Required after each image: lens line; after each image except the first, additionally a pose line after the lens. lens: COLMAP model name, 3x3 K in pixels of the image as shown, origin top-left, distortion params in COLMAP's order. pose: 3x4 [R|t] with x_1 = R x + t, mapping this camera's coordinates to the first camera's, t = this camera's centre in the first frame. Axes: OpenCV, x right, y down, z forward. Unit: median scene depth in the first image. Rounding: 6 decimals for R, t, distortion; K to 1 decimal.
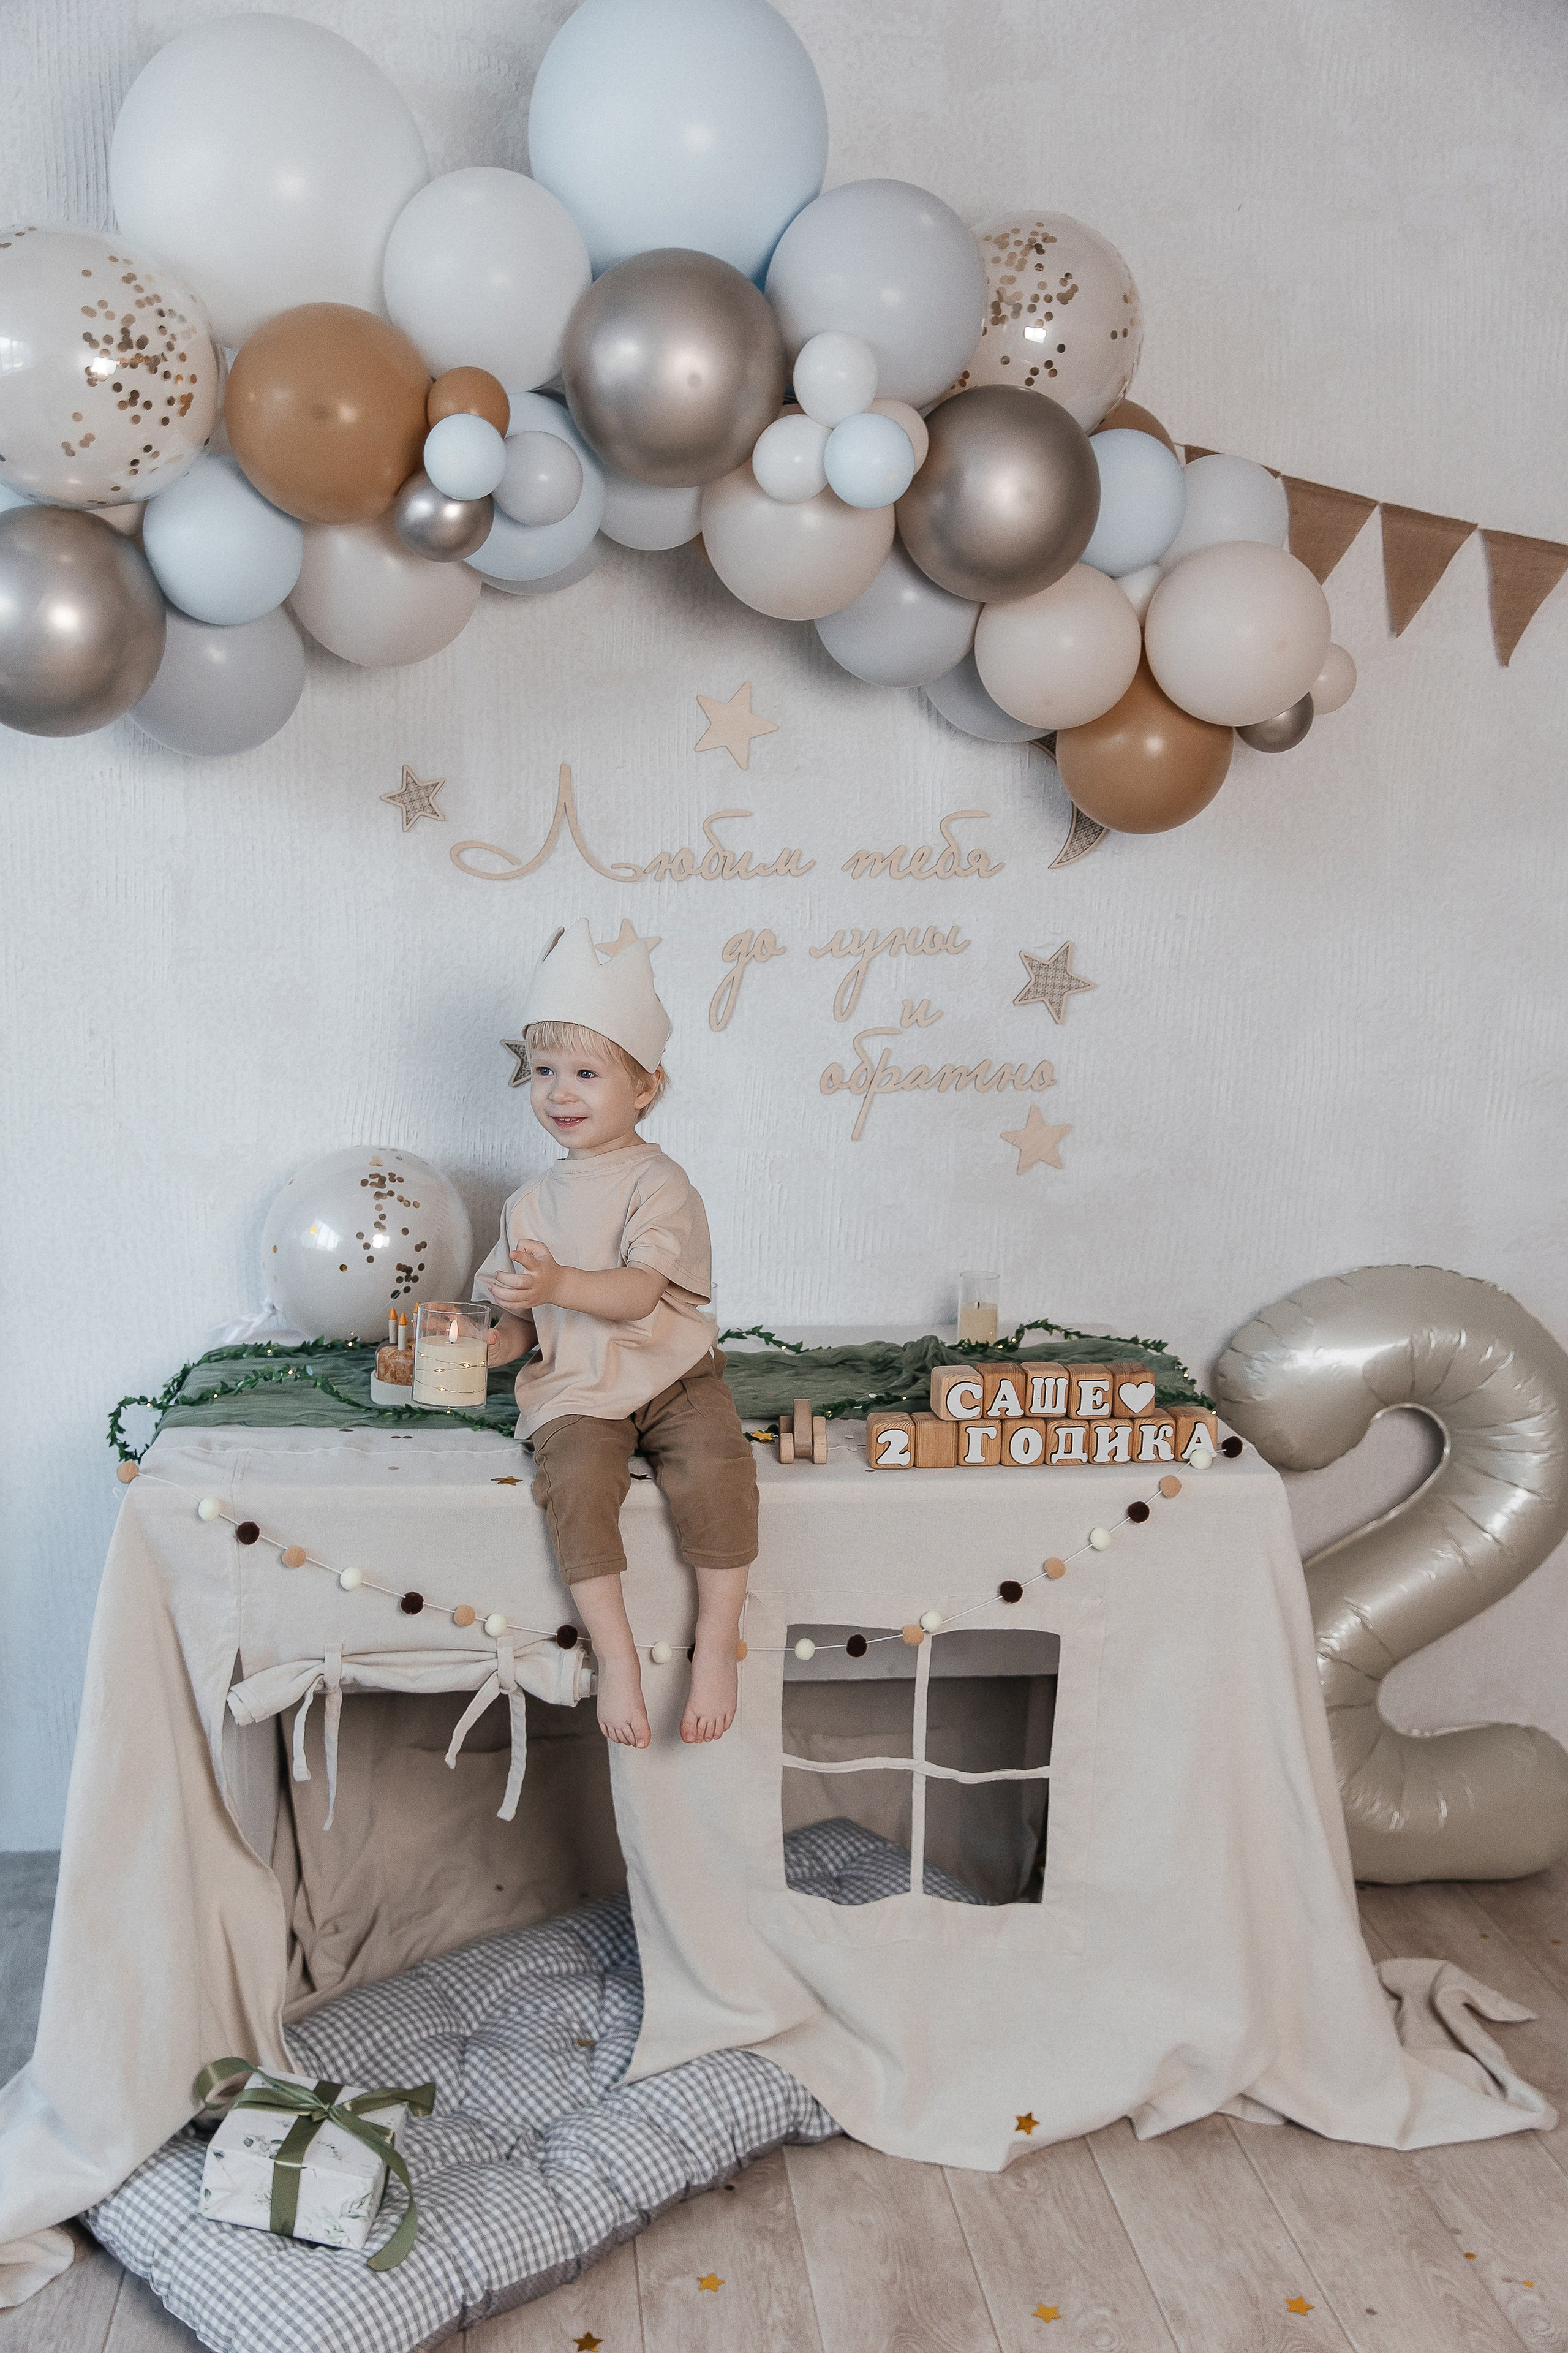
lens RADIAL K [[2450.2, 0, 794.0], [0, 2450.2, 1173.1], [0, 0, 1]] dist [0.001058, 0.000000]
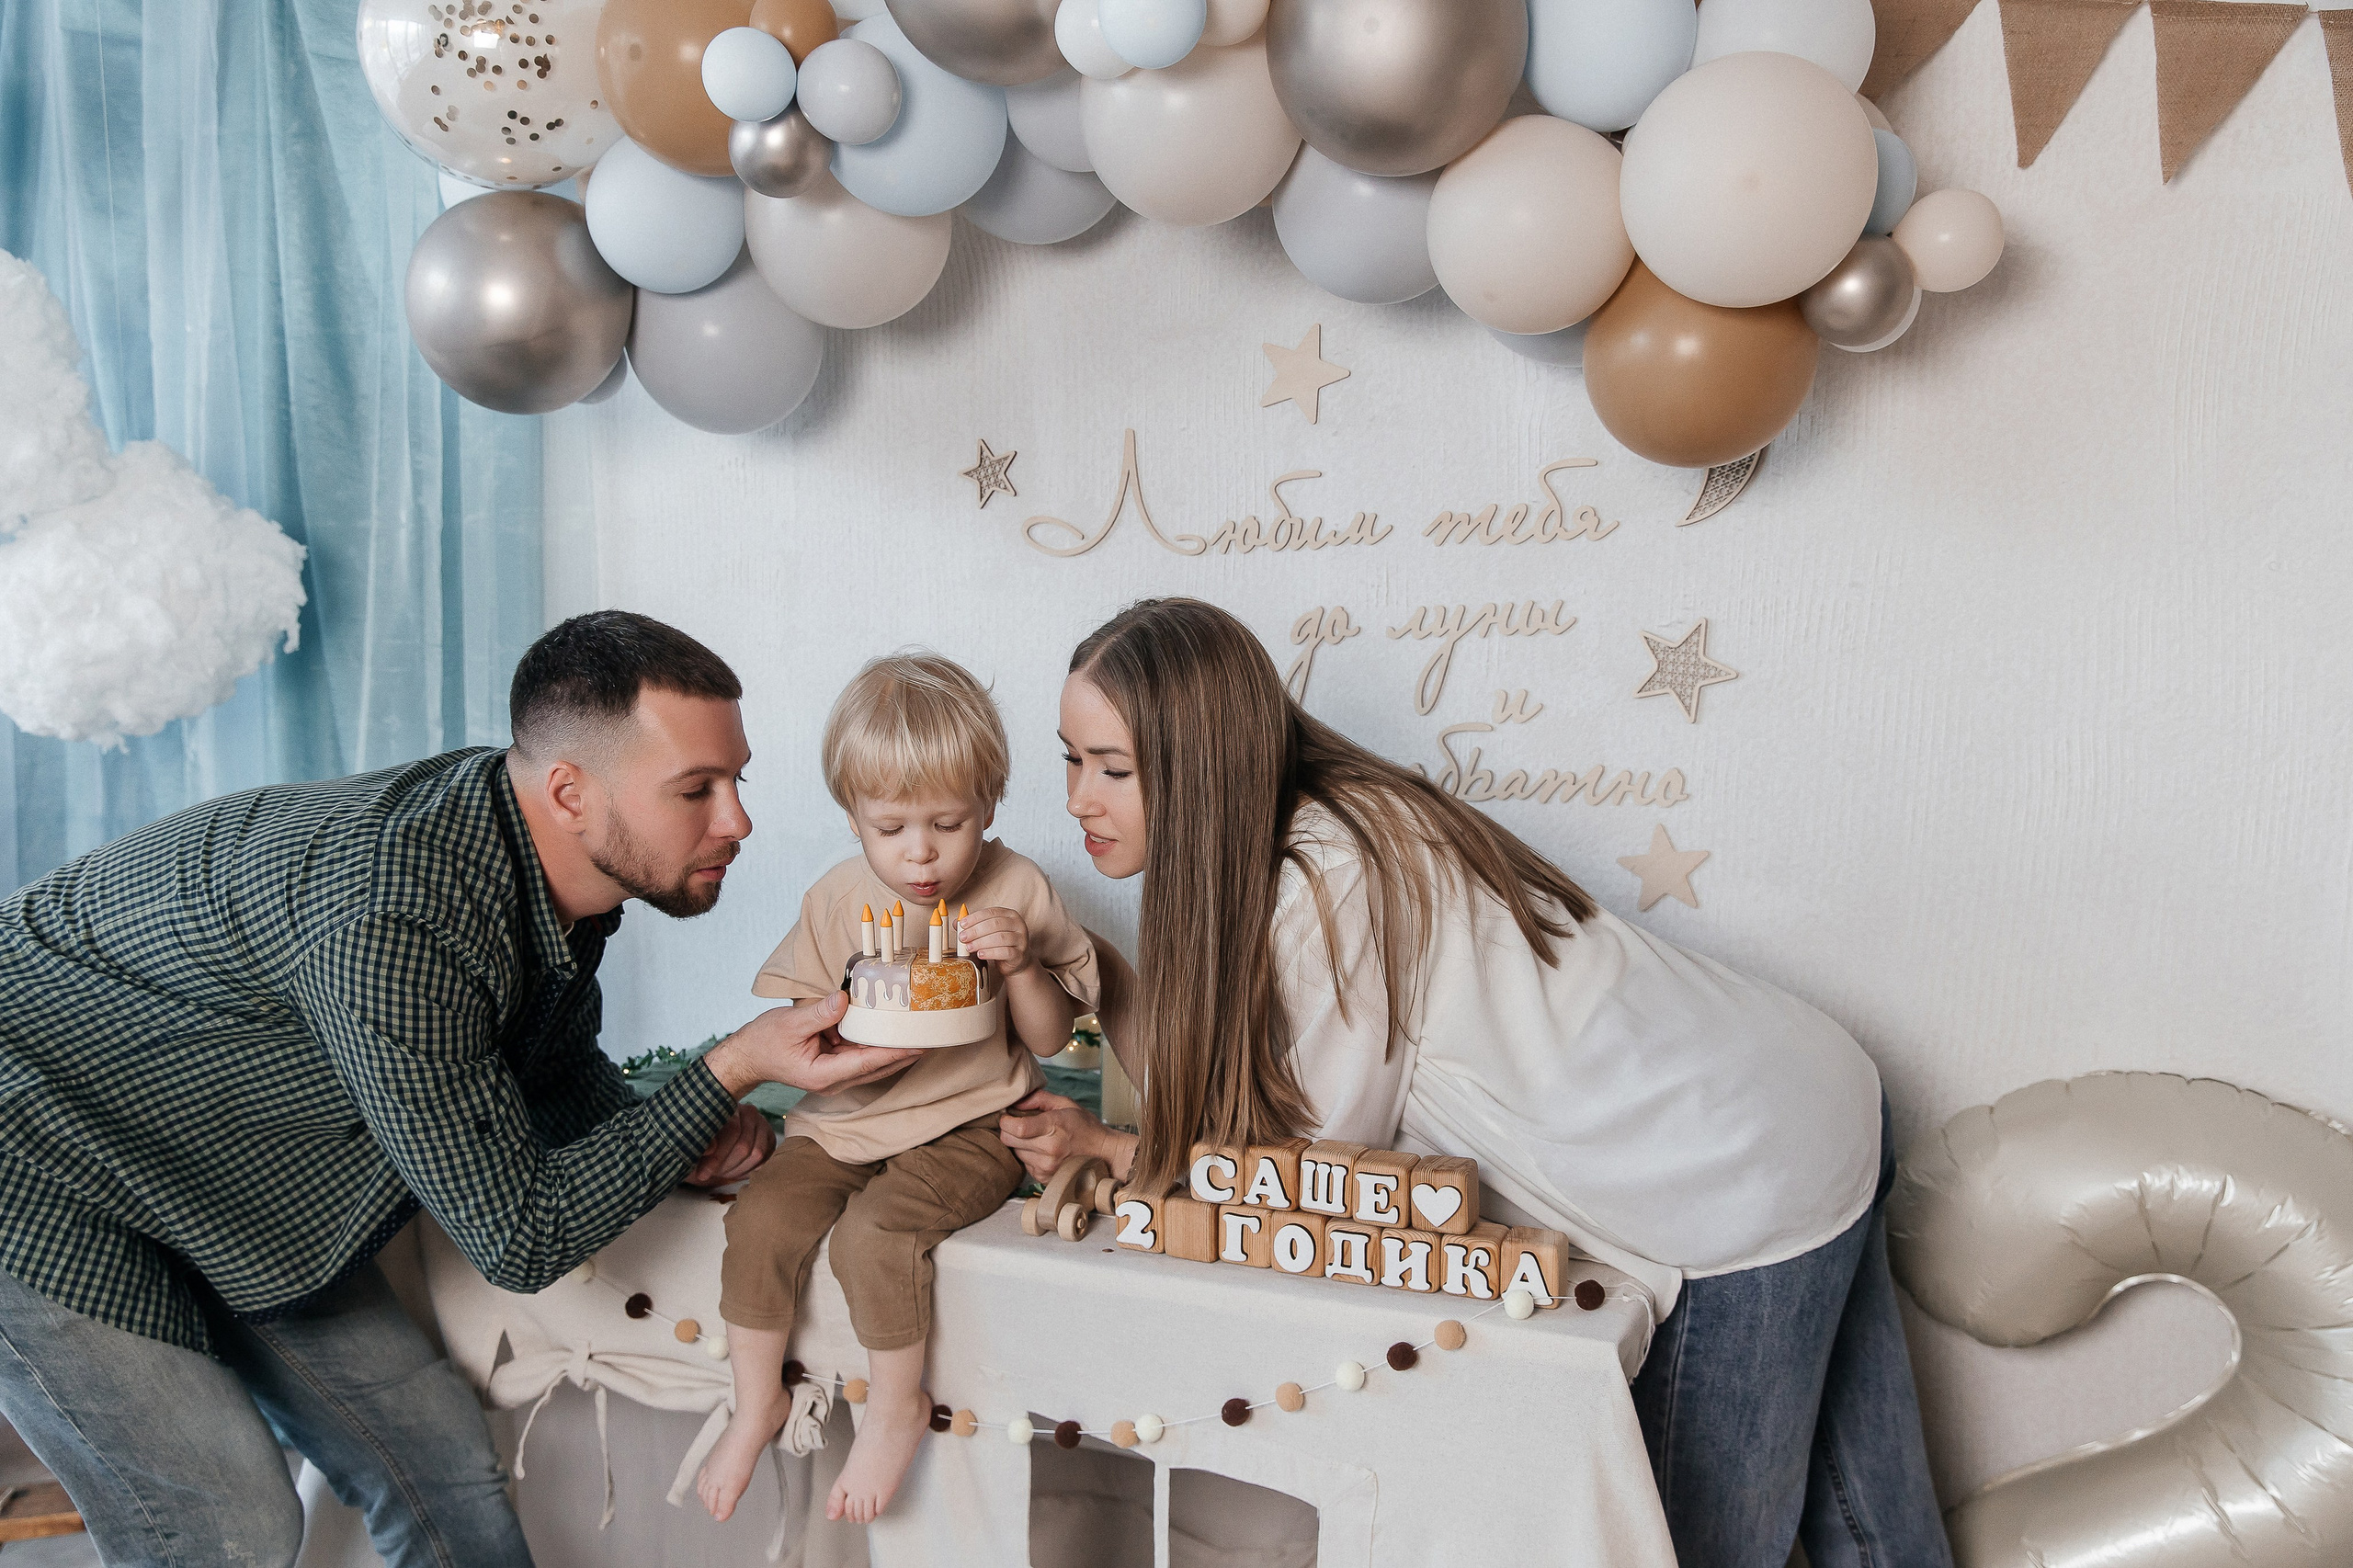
lens RADIAL K [[2097.4, 0, 1155.6], [0, 2097.4, 791.6], [0, 0, 1]] dist [-0.021878, 0.036108]
pose [[0.835960, 0.032055, -0.547853, 0.348580], [-0.061663, 0.997457, -0.035730, -0.004065], [0.545315, 0.063651, 0.835811, 0.357701]]
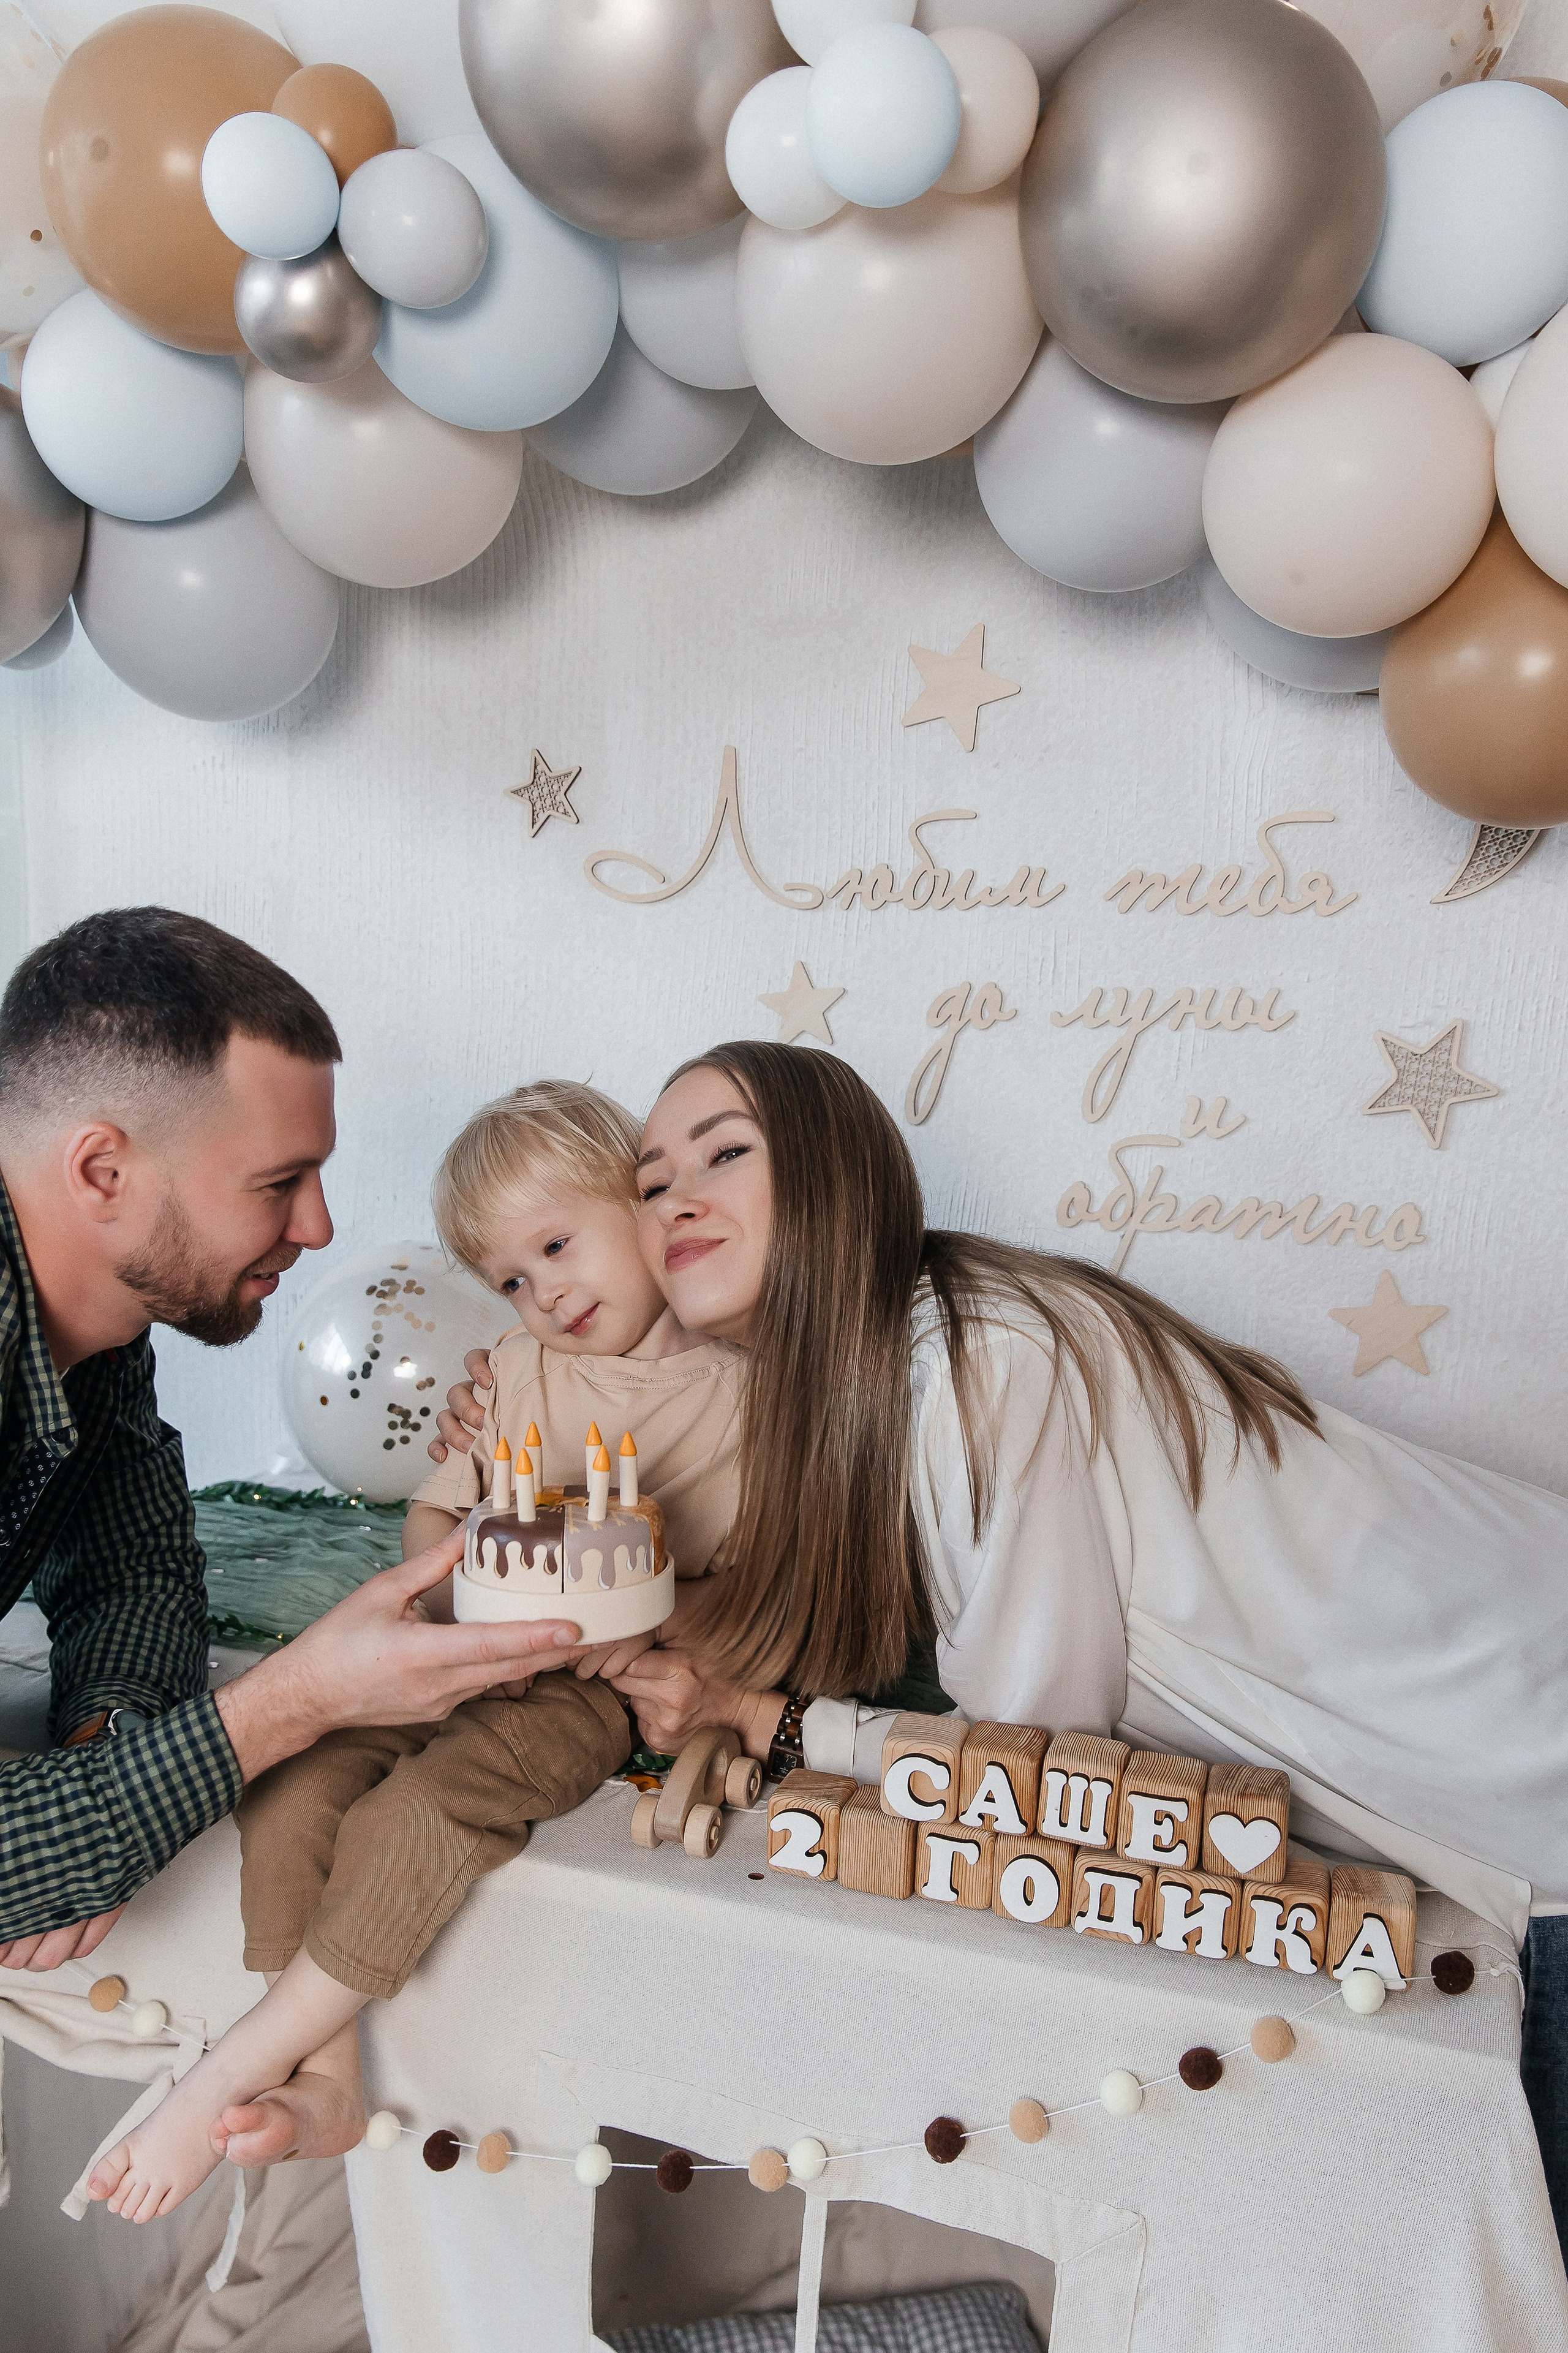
lens RADIAL K [[1959.6, 0, 812.6], [0, 1959.6, 1219.4], [0, 0, 1]] dist [0.021034, -0.041844]
pose [[0.896086, 0.082696, -0.436110, 0.195186], [-0.092423, 0.995719, -0.001094, -0.028026], [0.434153, 0.041287, 0.899893, 0.489715]]
